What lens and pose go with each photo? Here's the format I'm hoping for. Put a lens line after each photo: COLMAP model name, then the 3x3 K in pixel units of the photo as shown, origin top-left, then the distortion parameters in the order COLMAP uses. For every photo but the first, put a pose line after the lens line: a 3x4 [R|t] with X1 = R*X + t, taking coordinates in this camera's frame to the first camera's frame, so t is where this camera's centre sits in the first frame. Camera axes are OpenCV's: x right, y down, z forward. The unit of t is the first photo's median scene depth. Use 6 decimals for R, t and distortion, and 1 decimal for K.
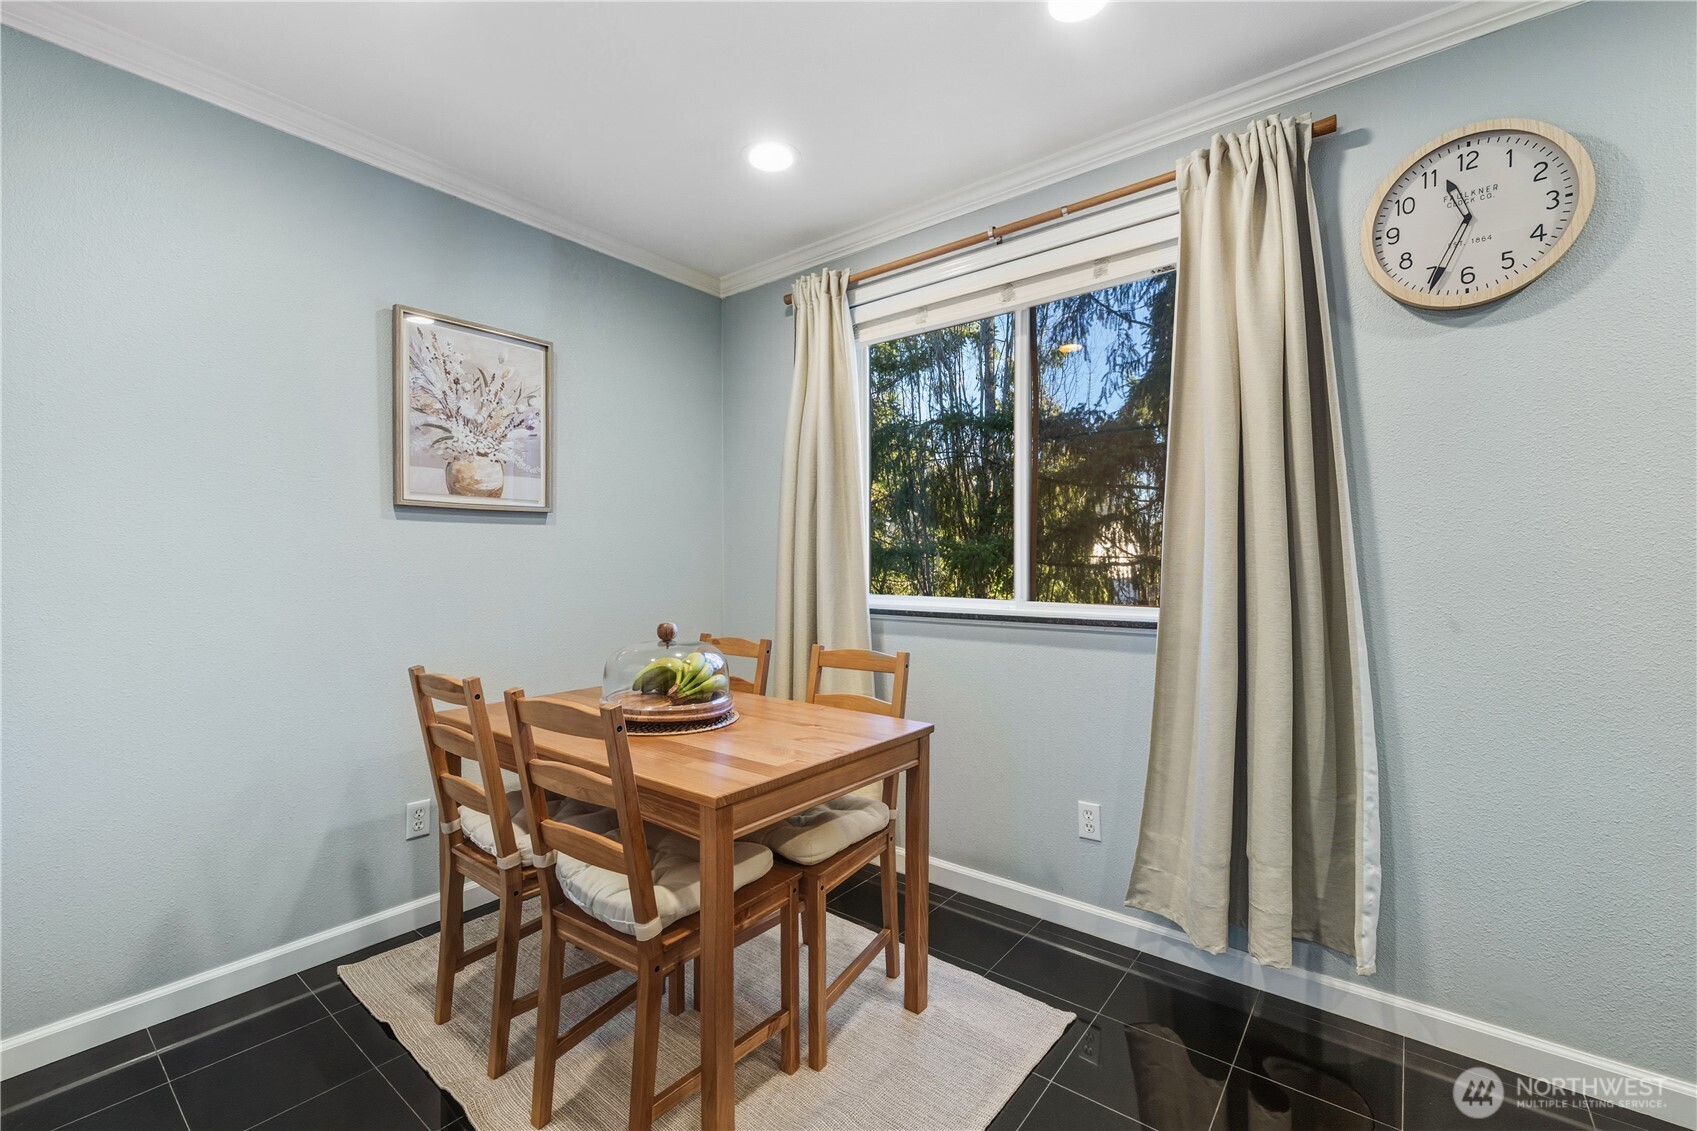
lens RADIAL K [[715.1, 0, 848.8], [0, 715.1, 572.0], [0, 0, 1]] dist [-0.004502, 0.000906]
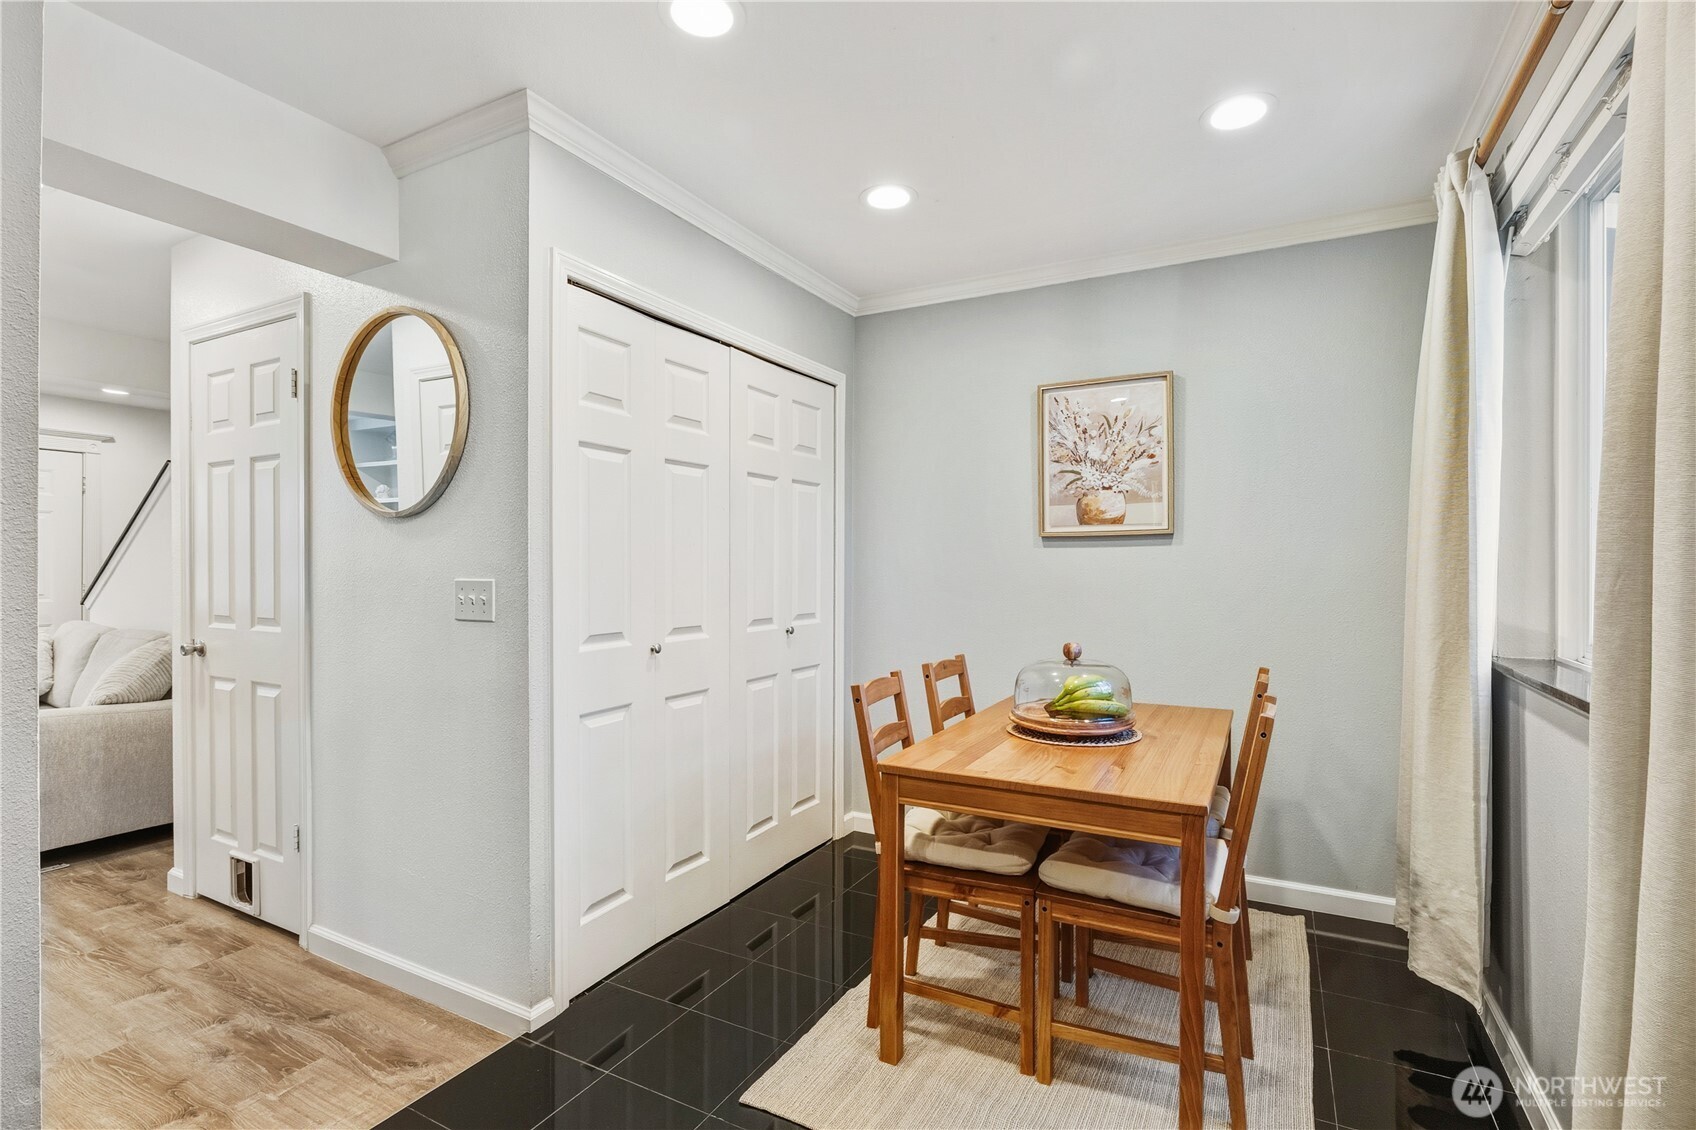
lens RADIAL K [[812.4, 0, 842.0], [0, 812.4, 563.8], [0, 0, 1]] dist [0.001751, 0.000074]
pose [[0.176888, 0.002014, -0.984229, 0.726188], [-0.008197, 0.999966, 0.000573, -0.039108], [0.984197, 0.007966, 0.176898, 0.348432]]
